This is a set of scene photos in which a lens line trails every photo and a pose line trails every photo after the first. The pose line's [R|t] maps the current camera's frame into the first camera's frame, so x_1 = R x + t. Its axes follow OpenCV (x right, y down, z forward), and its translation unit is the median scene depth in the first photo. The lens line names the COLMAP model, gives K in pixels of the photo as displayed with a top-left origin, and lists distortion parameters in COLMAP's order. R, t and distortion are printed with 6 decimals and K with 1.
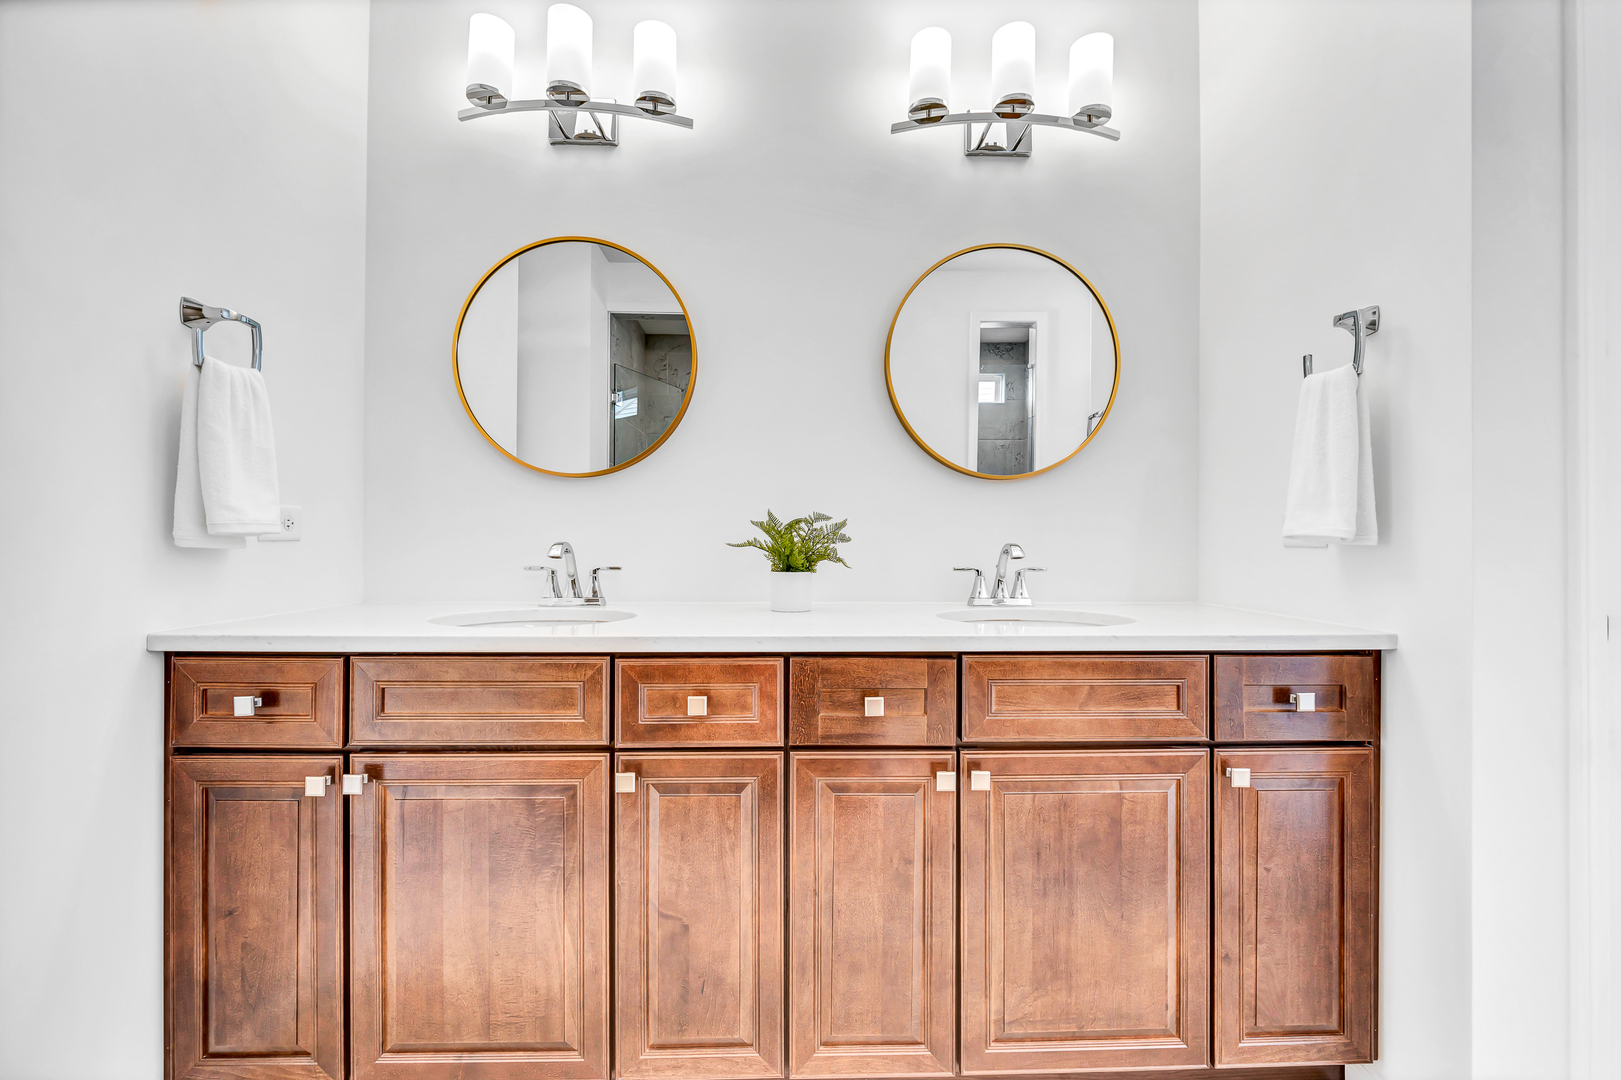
lens RADIAL K [[620.3, 0, 810.3], [0, 620.3, 537.8], [0, 0, 1]] dist [-0.003739, -0.000175]
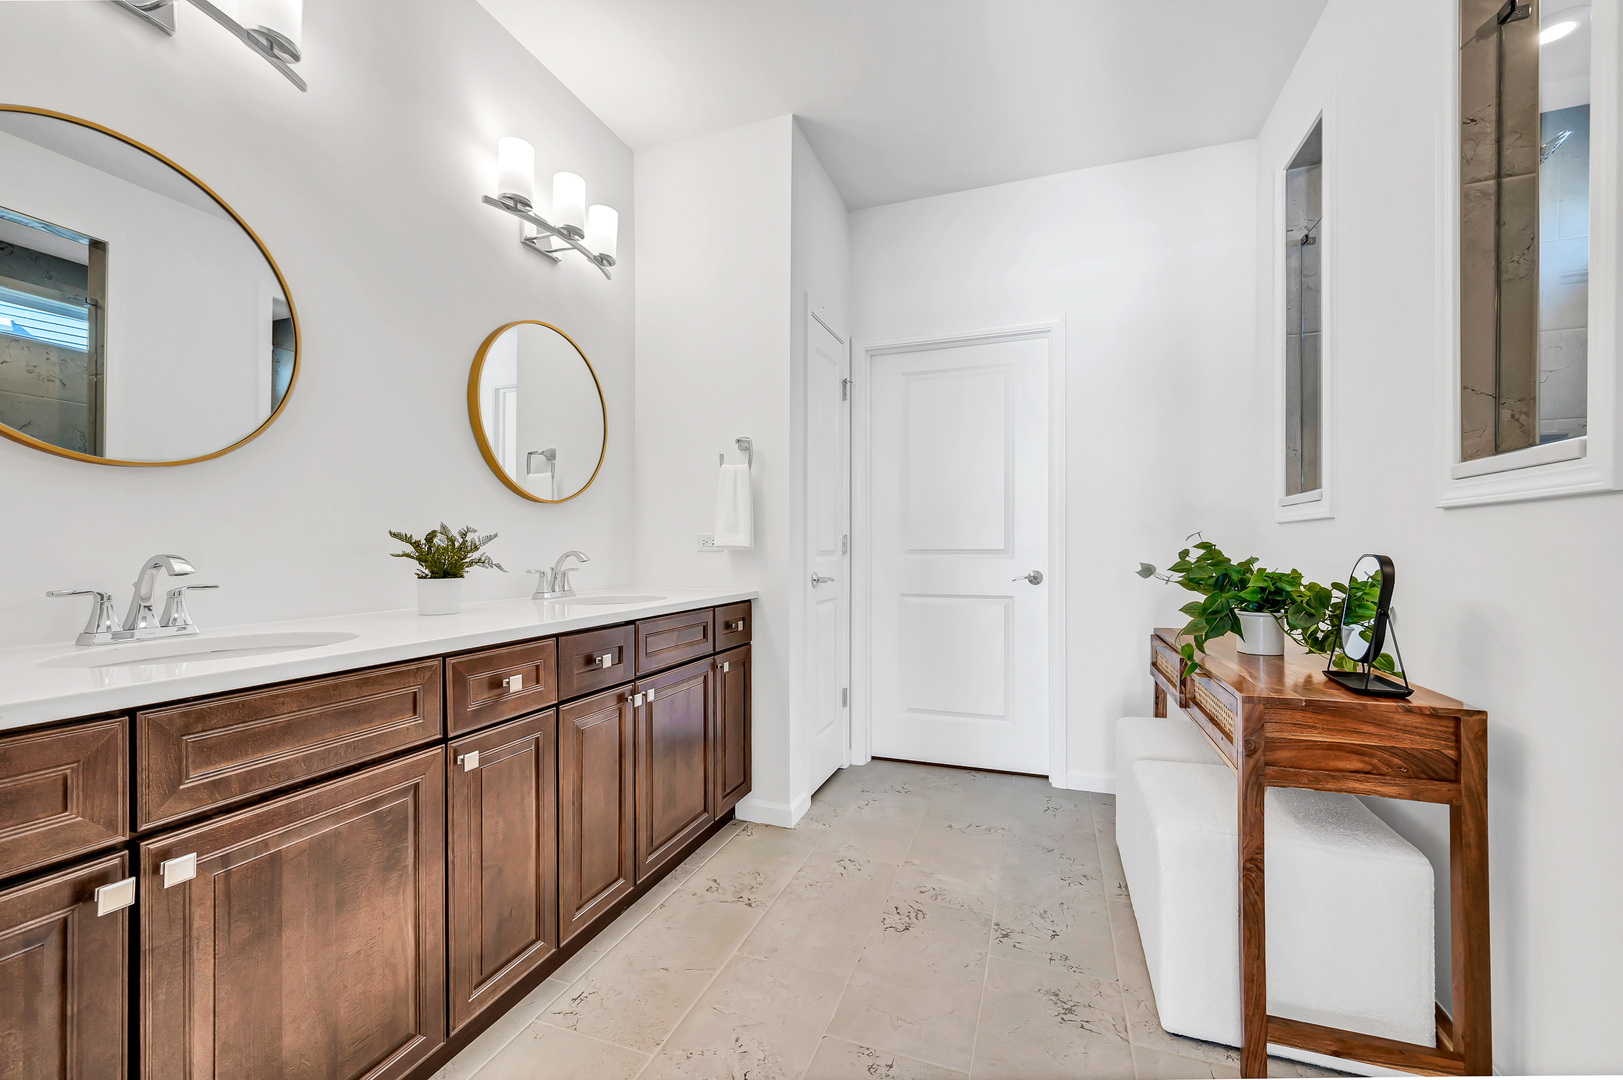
lens RADIAL K [[660.9, 0, 811.9], [0, 660.9, 543.4], [0, 0, 1]] dist [-0.002612, 0.000648]
pose [[0.363657, 0.000959, 0.931533, -0.892947], [0.002628, 0.999994, -0.002056, -0.005166], [-0.931529, 0.003196, 0.363652, -0.031999]]
